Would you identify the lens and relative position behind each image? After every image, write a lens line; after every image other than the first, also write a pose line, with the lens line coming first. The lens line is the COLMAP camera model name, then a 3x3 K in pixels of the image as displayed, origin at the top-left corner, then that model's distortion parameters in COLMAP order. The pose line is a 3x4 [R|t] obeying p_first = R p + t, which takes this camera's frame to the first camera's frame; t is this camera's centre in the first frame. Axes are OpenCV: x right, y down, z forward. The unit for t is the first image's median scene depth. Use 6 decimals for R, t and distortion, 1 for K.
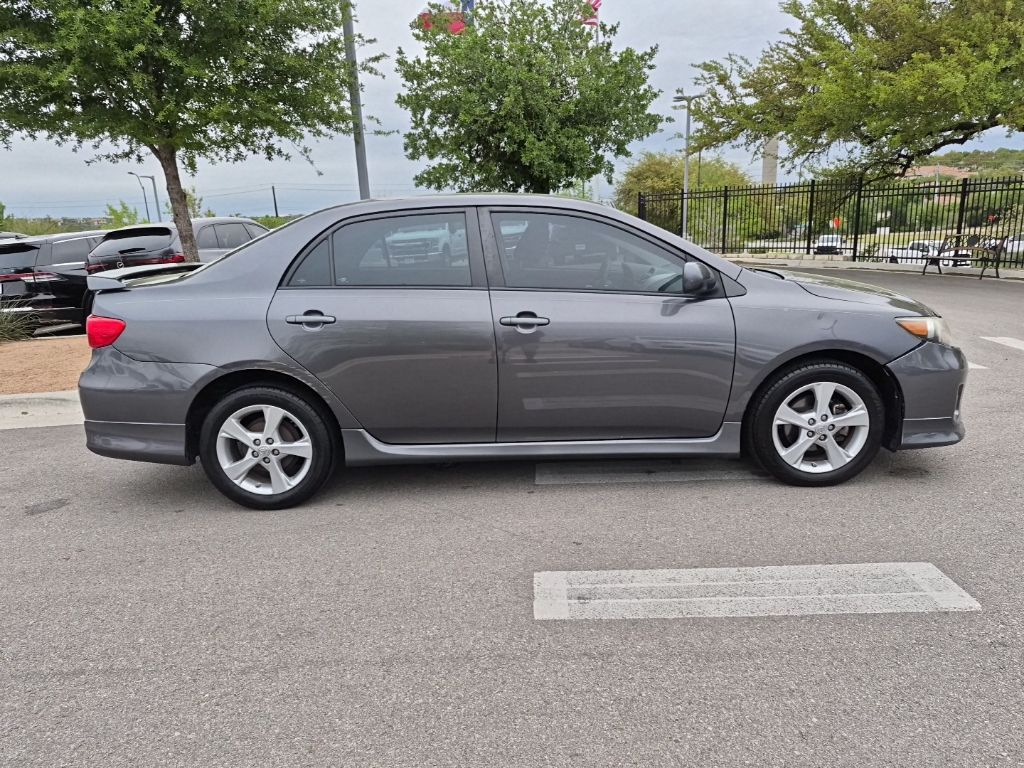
lens RADIAL K [[716.8, 0, 517.5], [0, 716.8, 394.7], [0, 0, 1]] dist [0.060881, -0.049586]
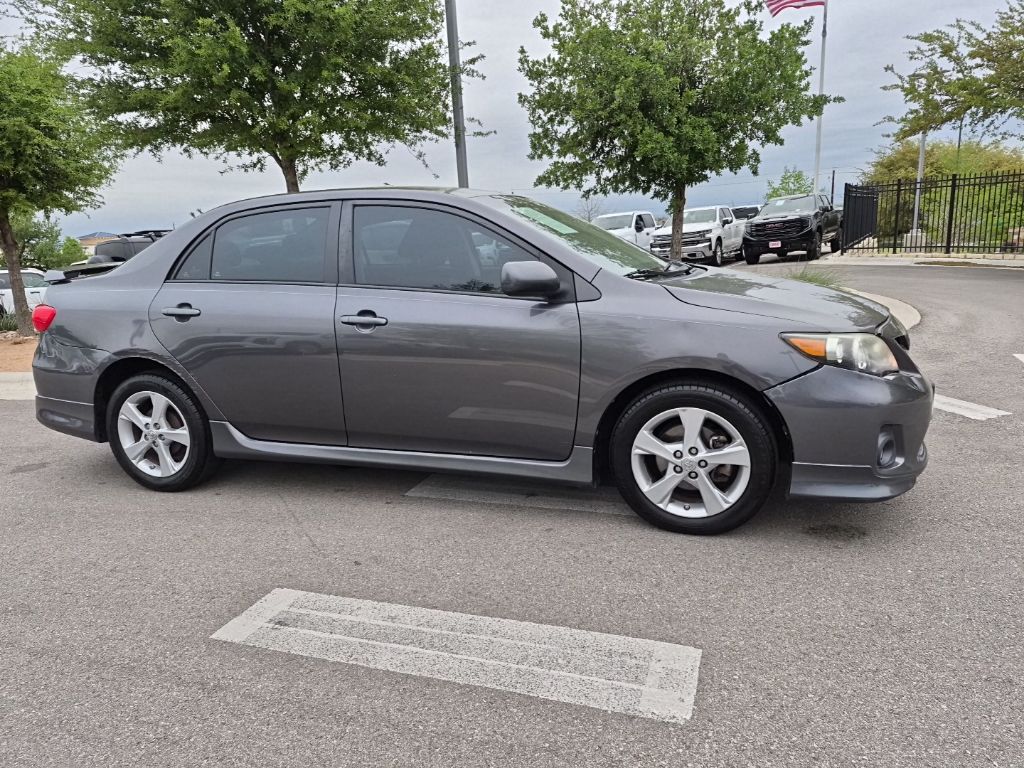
lens RADIAL K [[716.8, 0, 511.4], [0, 716.8, 385.7], [0, 0, 1]] dist [0.060881, -0.049586]
pose [[0.945547, 0.061688, -0.319586, 0.479829], [-0.065795, 0.997831, -0.002061, -0.026366], [0.318766, 0.022976, 0.947555, 0.159566]]
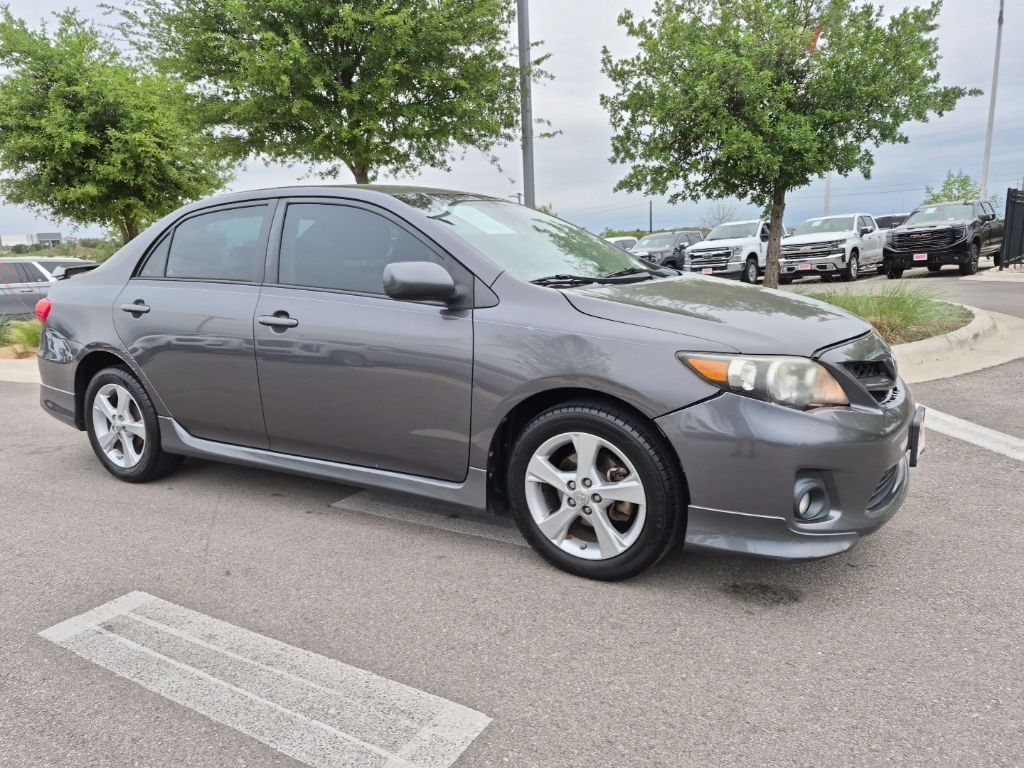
lens RADIAL K [[716.8, 0, 497.0], [0, 716.8, 389.8], [0, 0, 1]] dist [0.060881, -0.049586]
pose [[0.857082, 0.106215, -0.504111, 0.687926], [-0.117618, 0.993016, 0.009253, -0.054744], [0.501573, 0.051362, 0.863589, 0.335768]]
